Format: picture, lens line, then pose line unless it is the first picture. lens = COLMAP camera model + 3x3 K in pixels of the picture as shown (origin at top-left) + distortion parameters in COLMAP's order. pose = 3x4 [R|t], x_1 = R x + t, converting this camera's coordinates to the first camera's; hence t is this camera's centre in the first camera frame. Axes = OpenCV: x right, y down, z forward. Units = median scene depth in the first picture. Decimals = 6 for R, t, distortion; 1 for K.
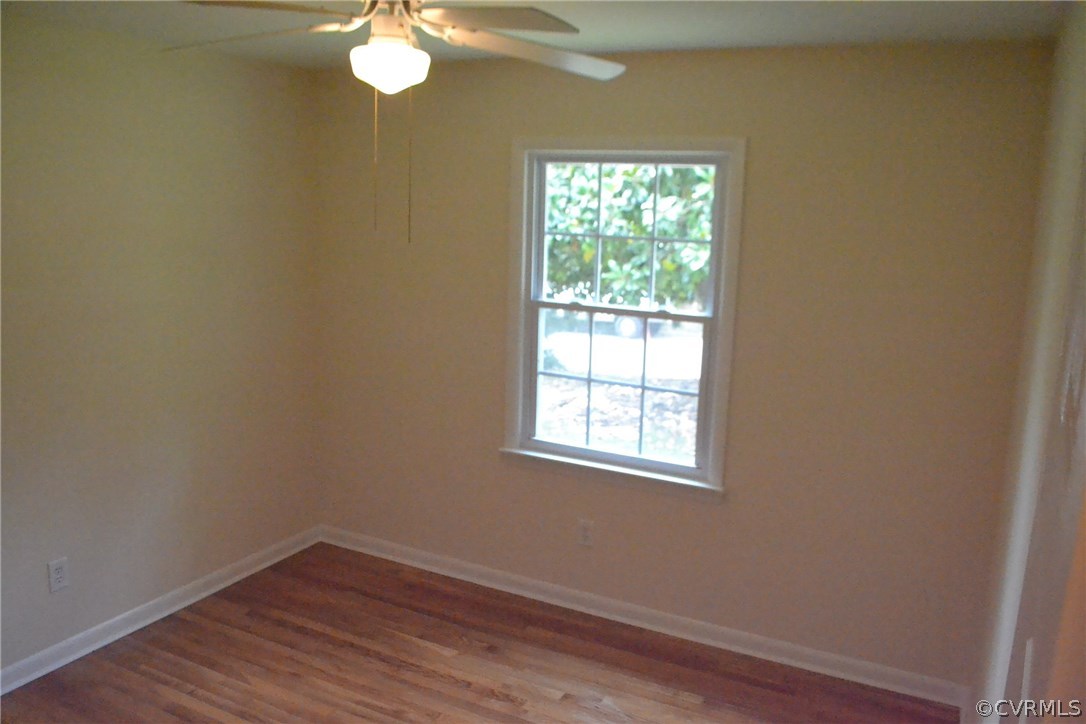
lens RADIAL K [[863.0, 0, 543.0], [0, 863.0, 362.0], [0, 0, 1]] dist [-0.093495, -0.001615]
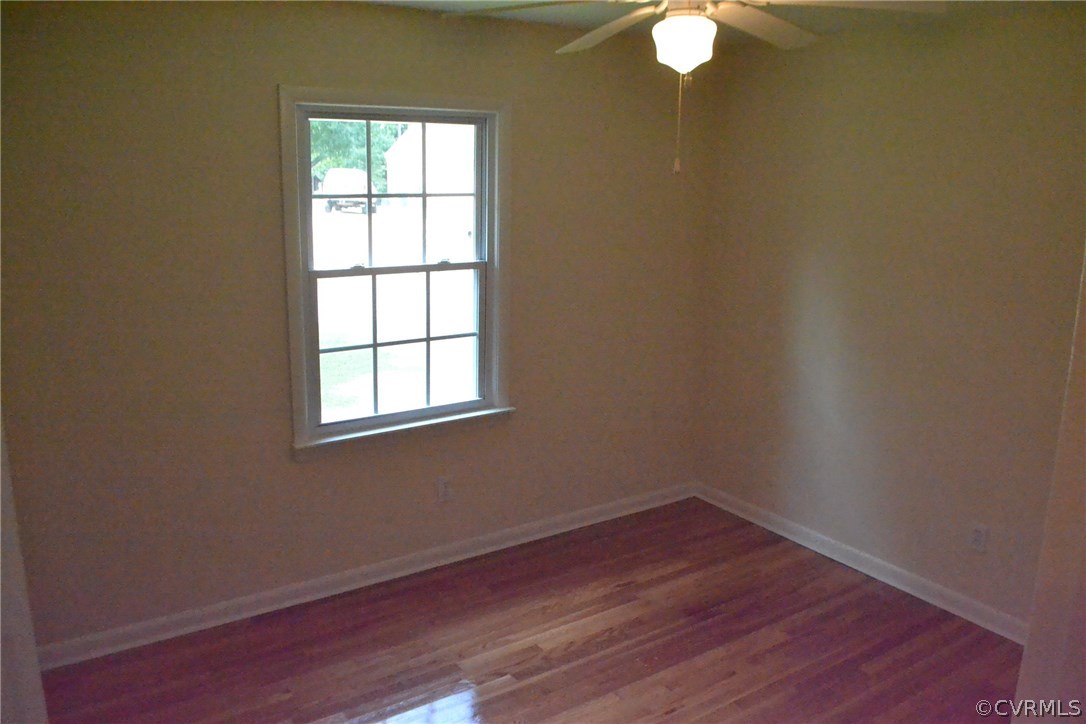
lens RADIAL K [[890.3, 0, 548.3], [0, 890.3, 345.7], [0, 0, 1]] dist [-0.075124, -0.002597]
pose [[0.446242, -0.204641, 0.871200, -0.767725], [0.155332, 0.976439, 0.149798, -0.102565], [-0.881329, 0.068479, 0.467515, 0.378638]]
